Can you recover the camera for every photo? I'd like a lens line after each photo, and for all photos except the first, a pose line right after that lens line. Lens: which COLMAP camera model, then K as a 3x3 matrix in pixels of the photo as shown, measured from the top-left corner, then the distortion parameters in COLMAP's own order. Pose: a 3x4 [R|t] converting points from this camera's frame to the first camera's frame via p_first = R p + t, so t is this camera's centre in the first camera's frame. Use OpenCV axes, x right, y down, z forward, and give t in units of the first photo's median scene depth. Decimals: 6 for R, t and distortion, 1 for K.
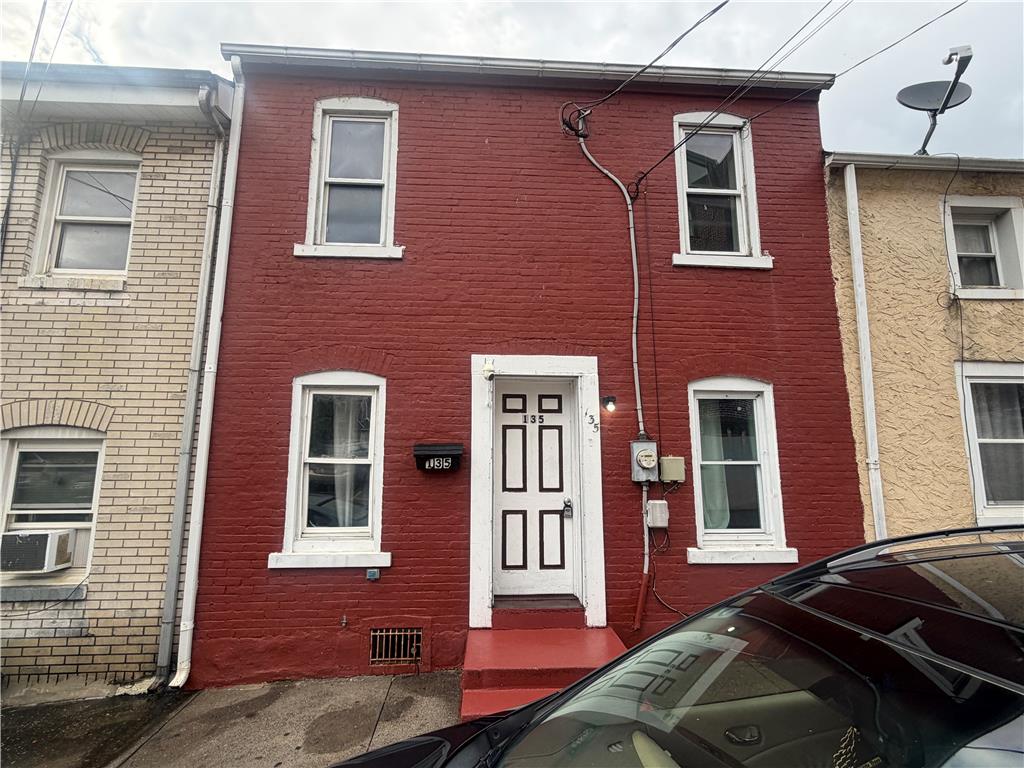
lens RADIAL K [[495.1, 0, 506.6], [0, 495.1, 386.0], [0, 0, 1]] dist [0.001316, -0.001185]
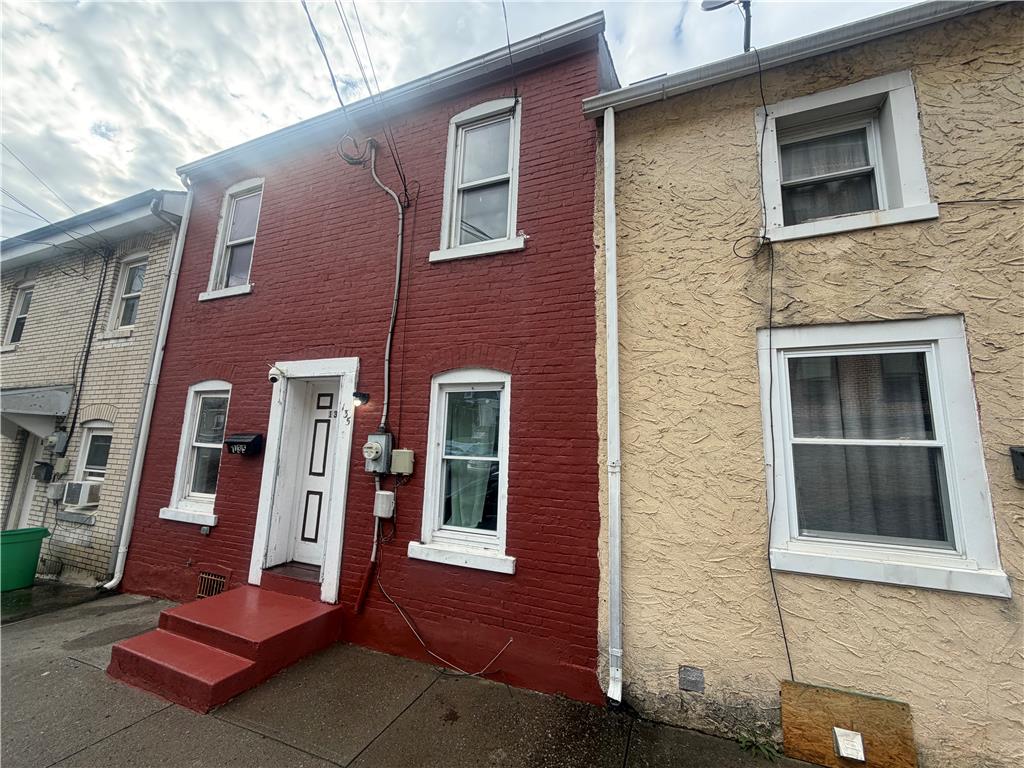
lens RADIAL K [[407.6, 0, 507.9], [0, 407.6, 382.6], [0, 0, 1]] dist [-0.000264, 0.000098]
pose [[0.900767, -0.040897, -0.432374, 0.884523], [0.032713, 0.999117, -0.026352, 0.033094], [0.433070, 0.009592, 0.901309, 0.328089]]
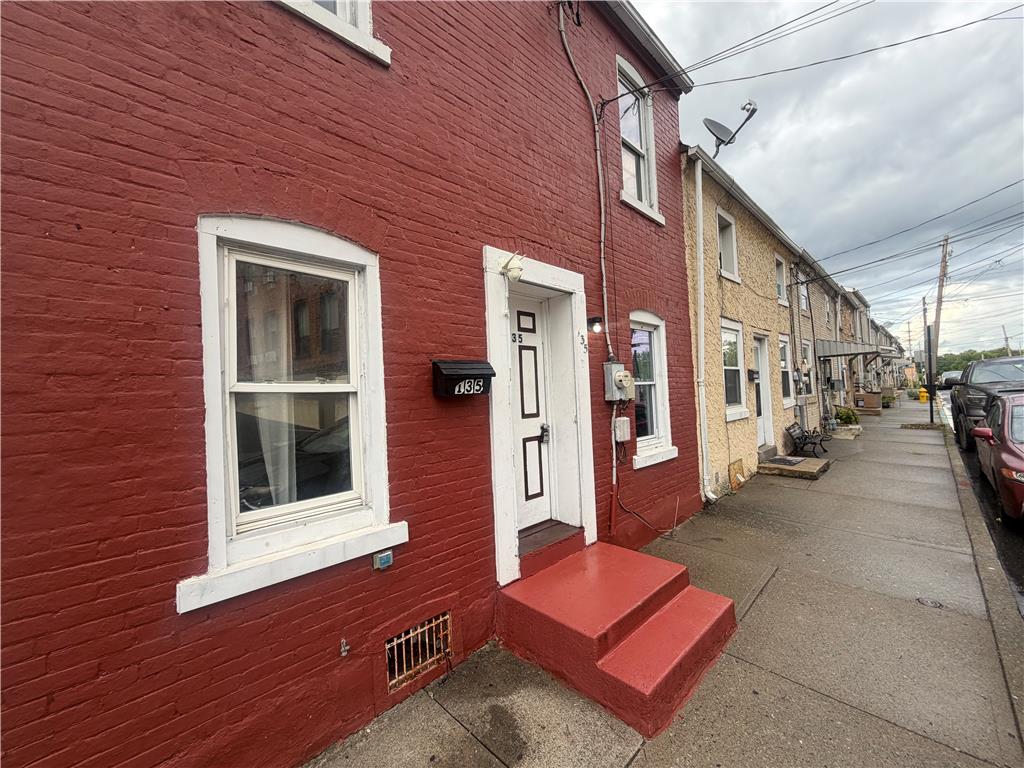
lens RADIAL K [[407.6, 0, 510.5], [0, 407.6, 384.4], [0, 0, 1]] dist [-0.000264, 0.000098]
pose [[0.755569, -0.016311, 0.654866, -0.449528], [-0.057884, 0.994117, 0.091545, 0.088211], [-0.652507, -0.107075, 0.750180, 0.479540]]
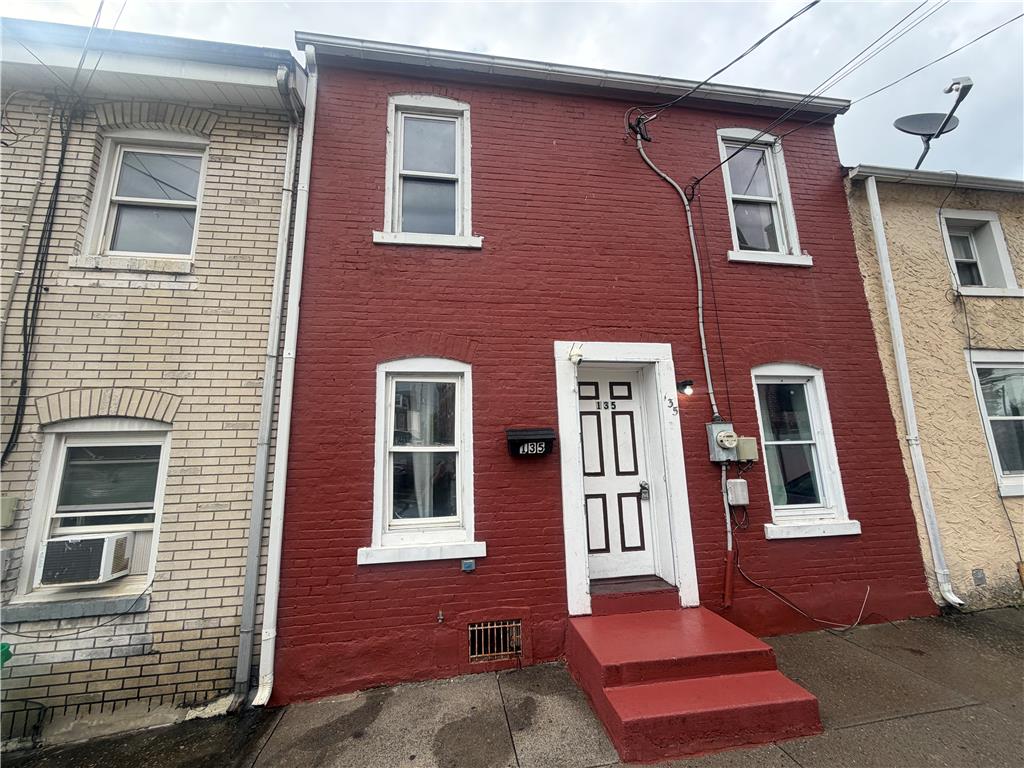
lens RADIAL K [[407.6, 0, 509.5], [0, 407.6, 385.0], [0, 0, 1]] dist [-0.000264, 0.000098]
pose [[0.995635, -0.010951, 0.092692, -0.239382], [0.014213, 0.999300, -0.034603, 0.053704], [-0.092248, 0.035769, 0.995093, 0.177186]]
